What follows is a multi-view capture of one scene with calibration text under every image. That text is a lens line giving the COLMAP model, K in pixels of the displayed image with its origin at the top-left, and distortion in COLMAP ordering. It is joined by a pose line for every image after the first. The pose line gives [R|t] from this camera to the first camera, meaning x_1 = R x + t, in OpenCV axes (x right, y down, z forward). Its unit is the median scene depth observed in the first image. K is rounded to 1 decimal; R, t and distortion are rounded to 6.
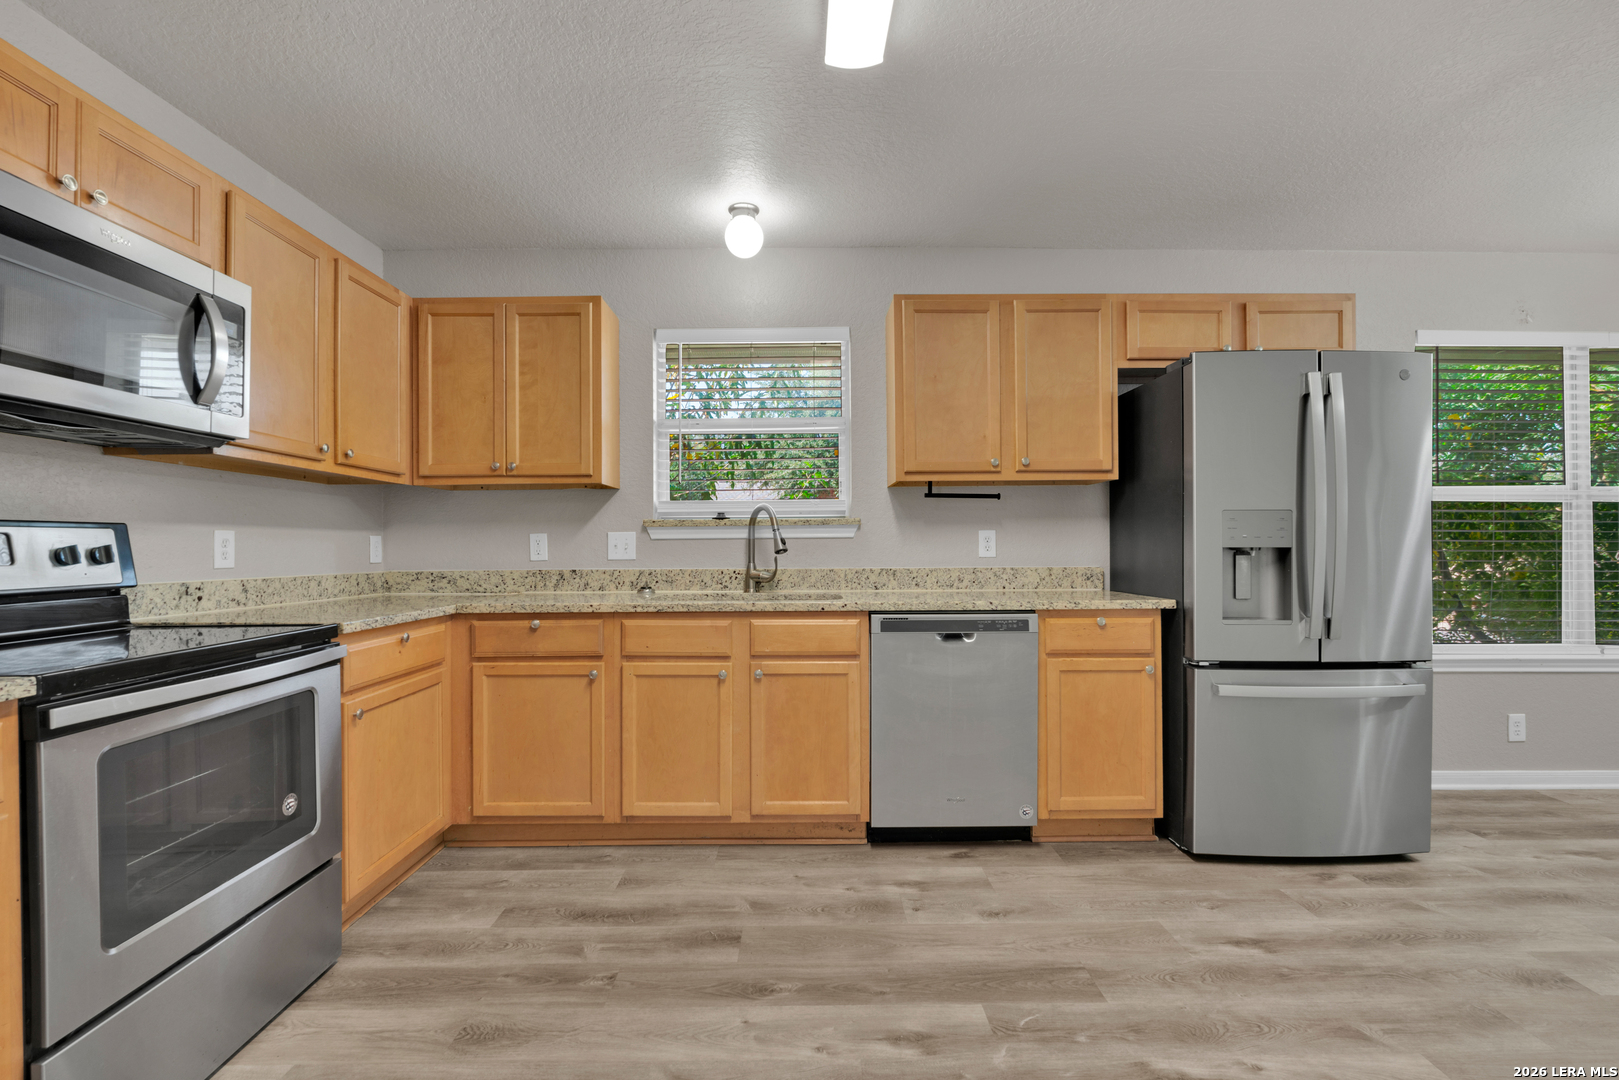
lens RADIAL K [[707.2, 0, 805.1], [0, 707.2, 543.1], [0, 0, 1]] dist [-0.005509, -0.000662]
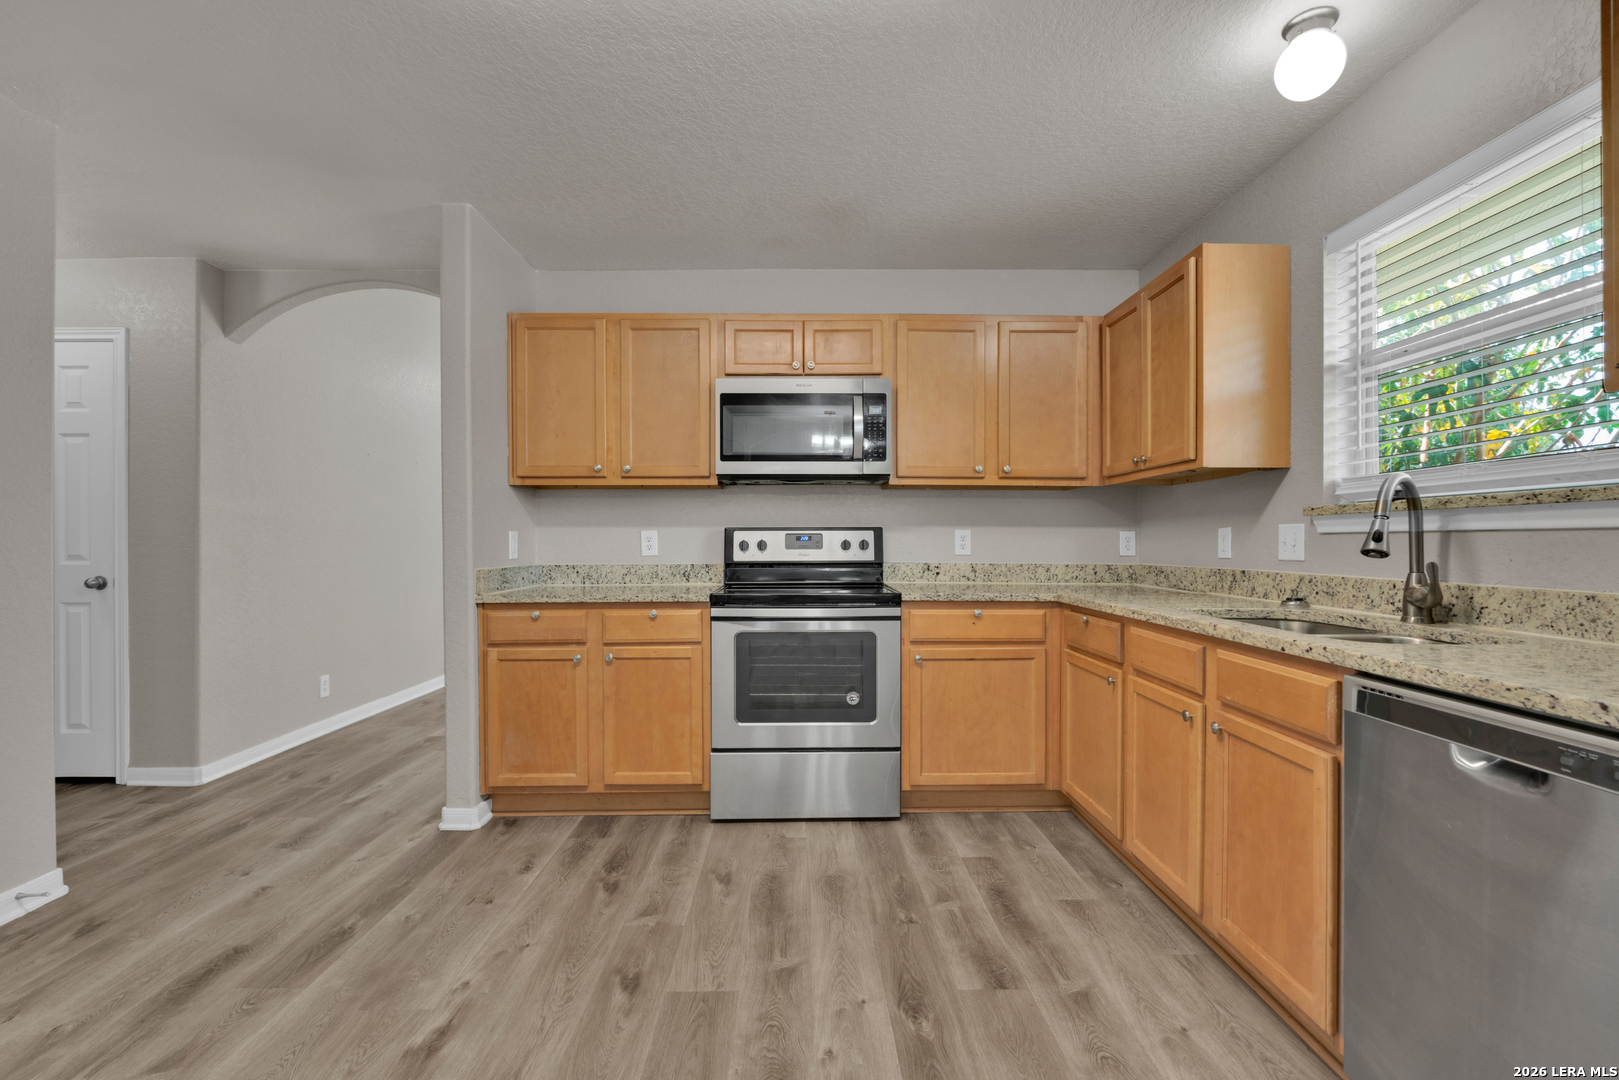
lens RADIAL K [[707.2, 0, 805.1], [0, 707.2, 543.1], [0, 0, 1]] dist [-0.005509, -0.000662]
pose [[0.011725, 0.008940, -0.999891, 0.633020], [0.002163, 0.999957, 0.008966, -0.003804], [0.999929, -0.002268, 0.011705, 0.603787]]
